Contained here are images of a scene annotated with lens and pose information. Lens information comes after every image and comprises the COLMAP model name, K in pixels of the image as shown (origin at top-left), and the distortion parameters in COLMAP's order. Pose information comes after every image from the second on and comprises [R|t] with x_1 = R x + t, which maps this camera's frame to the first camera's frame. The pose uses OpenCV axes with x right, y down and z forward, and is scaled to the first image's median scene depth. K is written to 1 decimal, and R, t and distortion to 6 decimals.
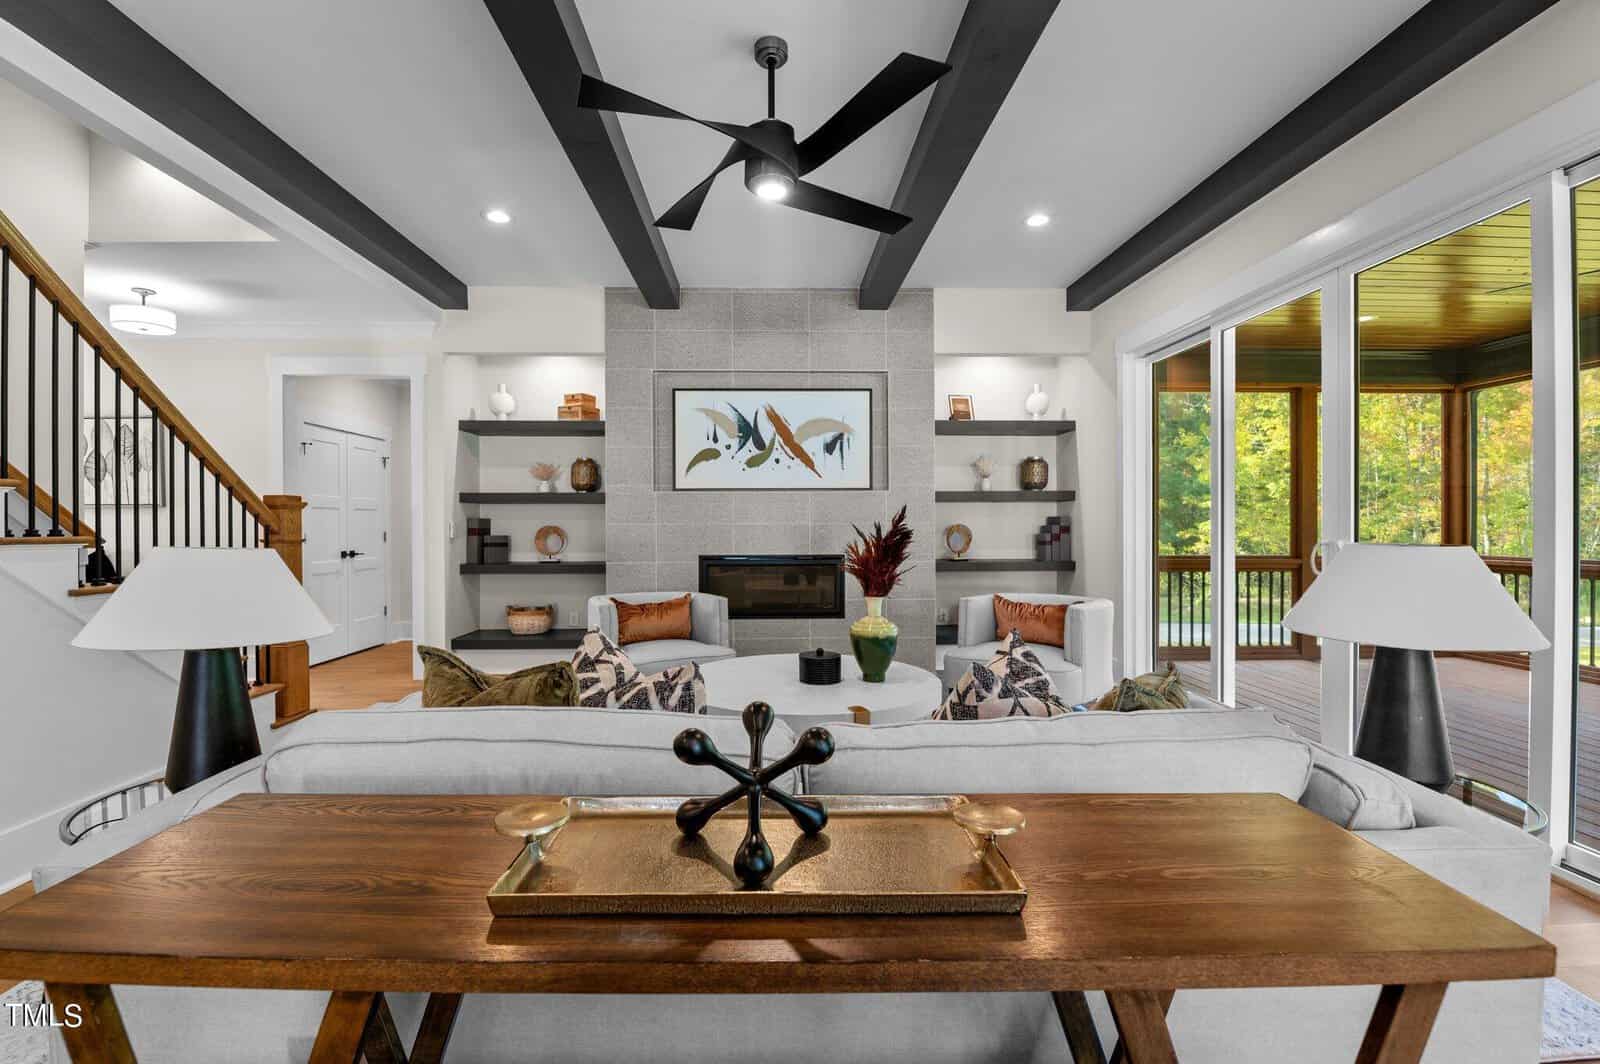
lens RADIAL K [[706.0, 0, 794.6], [0, 706.0, 541.2], [0, 0, 1]] dist [-0.002505, -0.000786]
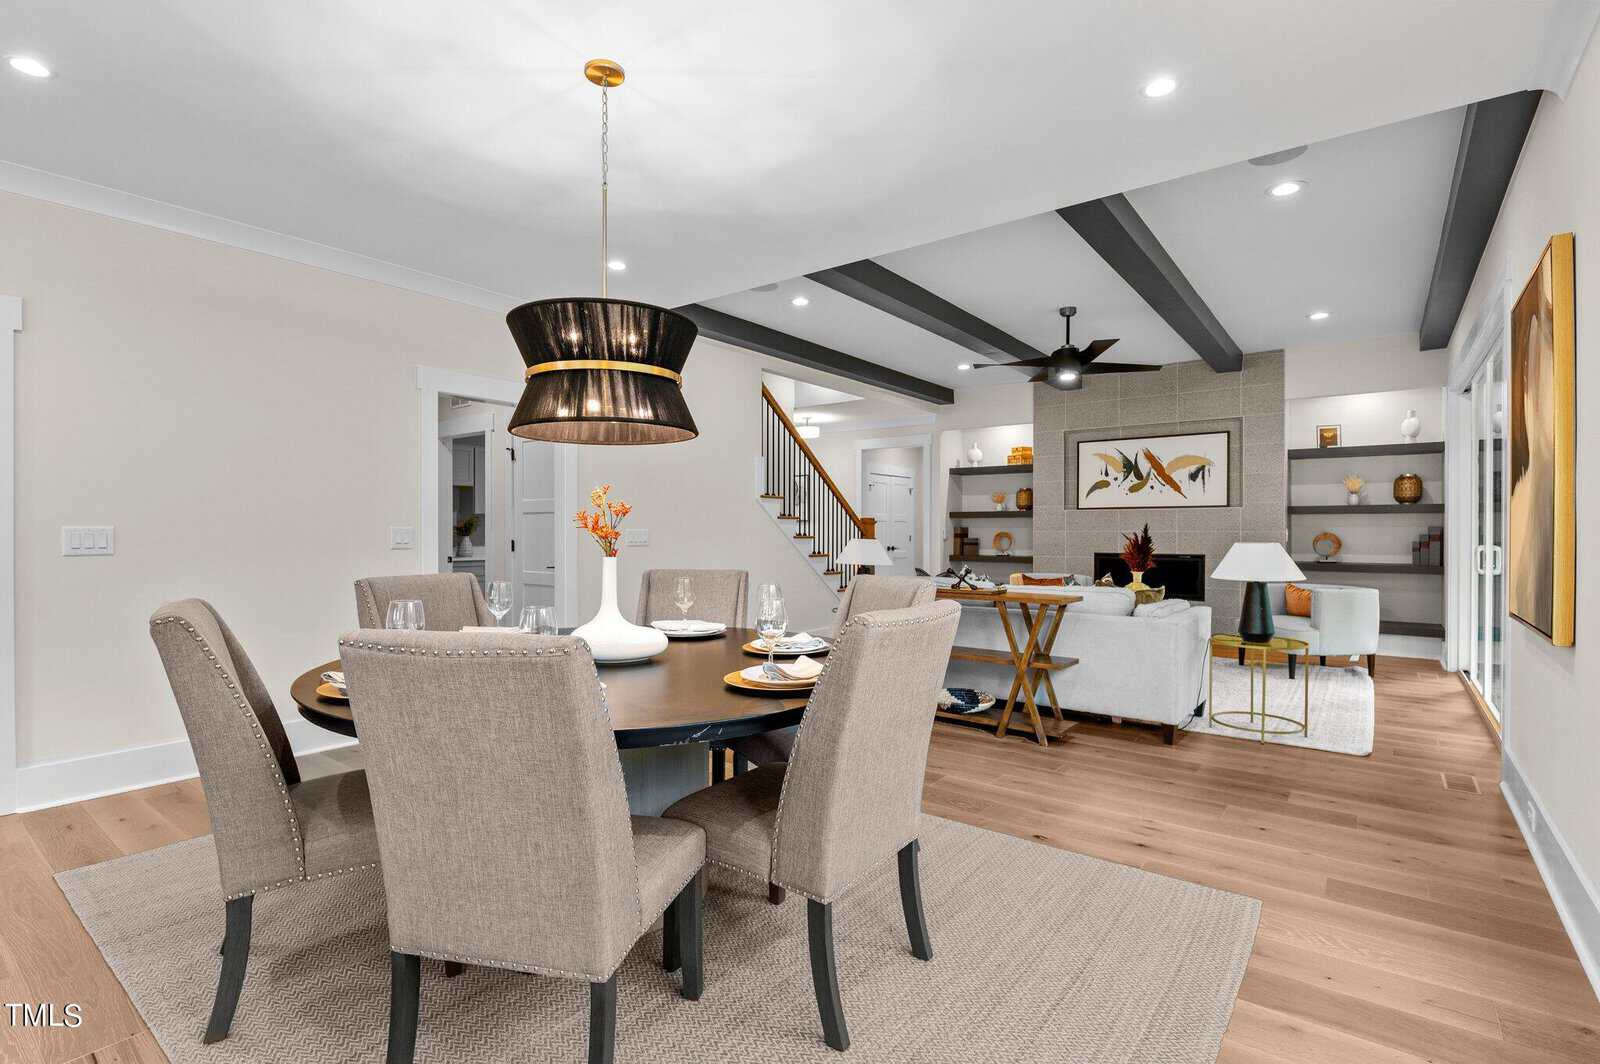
lens RADIAL K [[740.0, 0, 800.0], [0, 740.0, 532.0], [0, 0, 1]] dist [0.000309, -0.000014]
pose [[0.778030, 0.005593, -0.628202, 0.356049], [-0.018249, 0.999740, -0.013700, 0.008834], [0.627962, 0.022123, 0.777930, -0.591296]]
